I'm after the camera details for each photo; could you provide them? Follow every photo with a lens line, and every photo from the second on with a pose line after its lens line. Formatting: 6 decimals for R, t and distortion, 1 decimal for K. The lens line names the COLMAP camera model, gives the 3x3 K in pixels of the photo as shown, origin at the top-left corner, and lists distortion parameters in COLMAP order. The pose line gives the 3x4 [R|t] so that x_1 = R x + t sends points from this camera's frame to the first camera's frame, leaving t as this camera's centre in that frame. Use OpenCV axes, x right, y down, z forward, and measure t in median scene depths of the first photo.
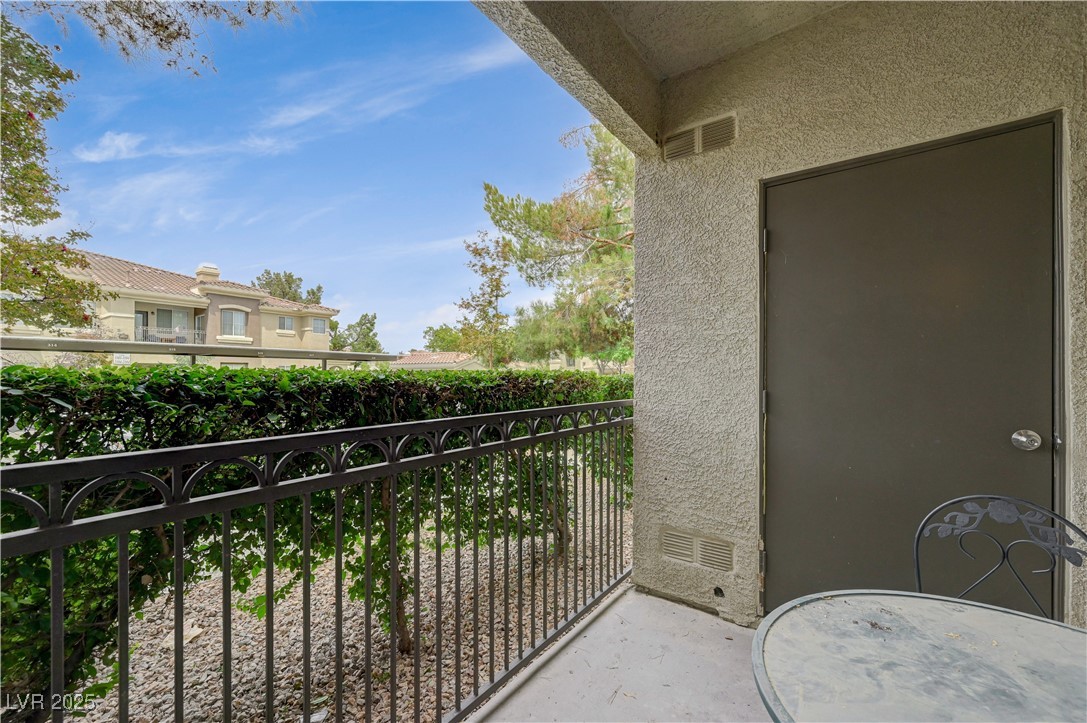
lens RADIAL K [[433.1, 0, 541.0], [0, 433.1, 373.0], [0, 0, 1]] dist [-0.000976, 0.000160]
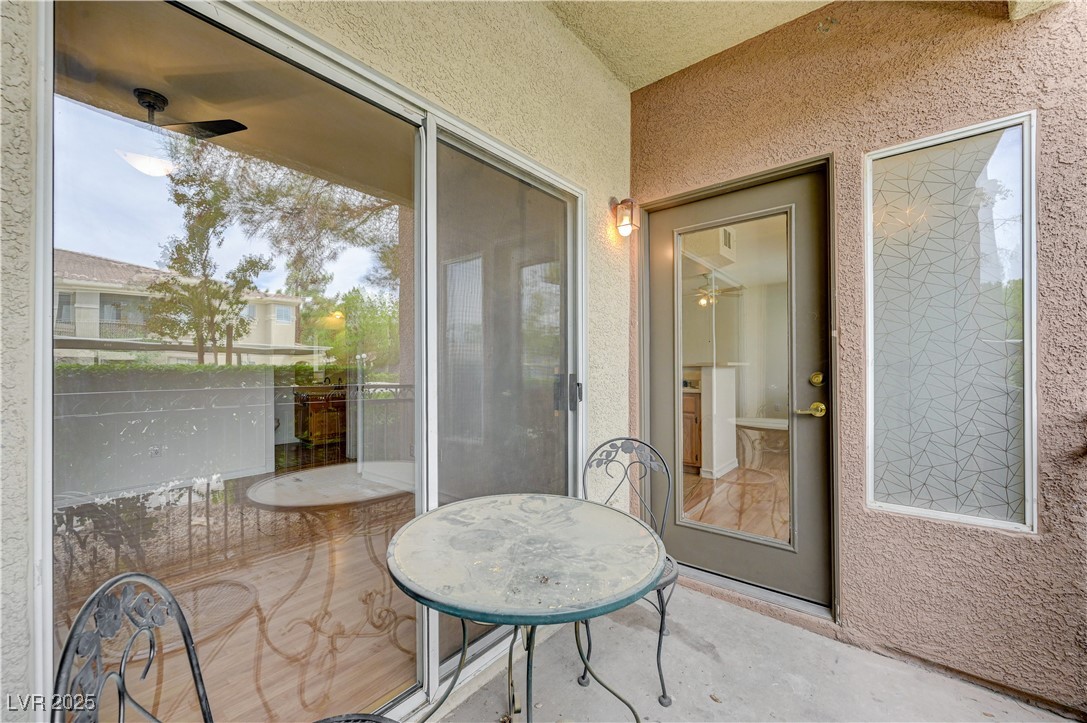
lens RADIAL K [[433.1, 0, 543.1], [0, 433.1, 366.4], [0, 0, 1]] dist [-0.000976, 0.000160]
pose [[-0.999319, 0.002814, 0.036780, 0.846950], [0.002517, 0.999964, -0.008132, 0.029101], [-0.036802, -0.008033, -0.999290, 2.490406]]
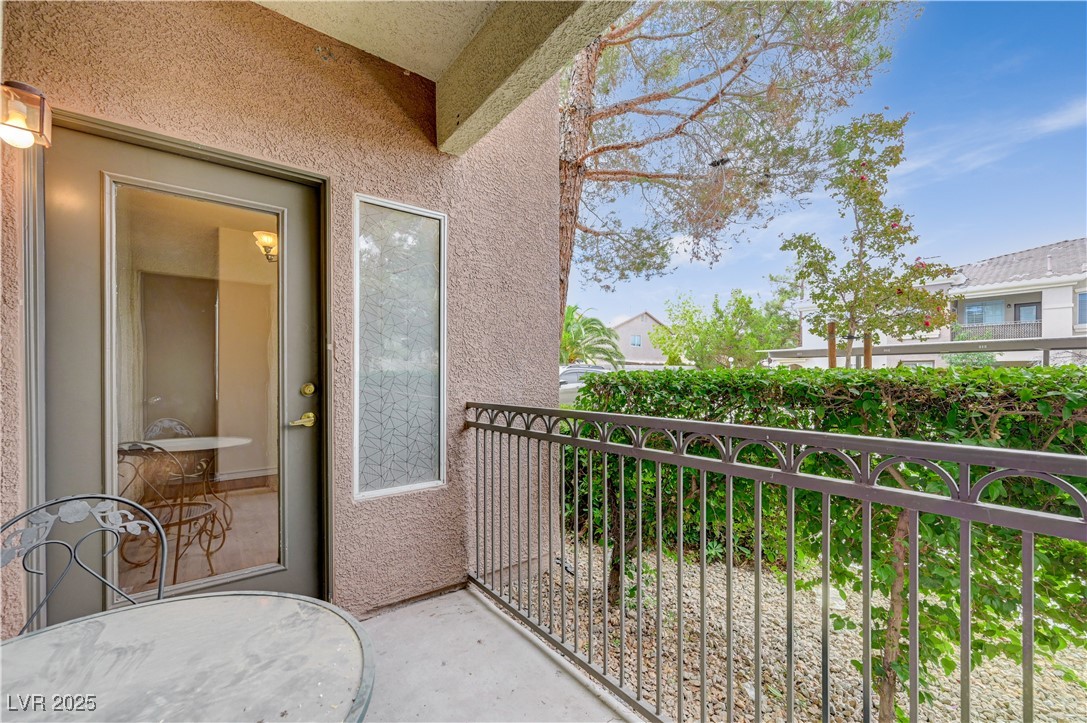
lens RADIAL K [[433.1, 0, 550.5], [0, 433.1, 375.9], [0, 0, 1]] dist [-0.000976, 0.000160]
pose [[-0.250701, -0.002401, -0.968062, 1.548705], [0.001190, 0.999995, -0.002789, 0.011972], [0.968064, -0.001851, -0.250697, 1.894780]]
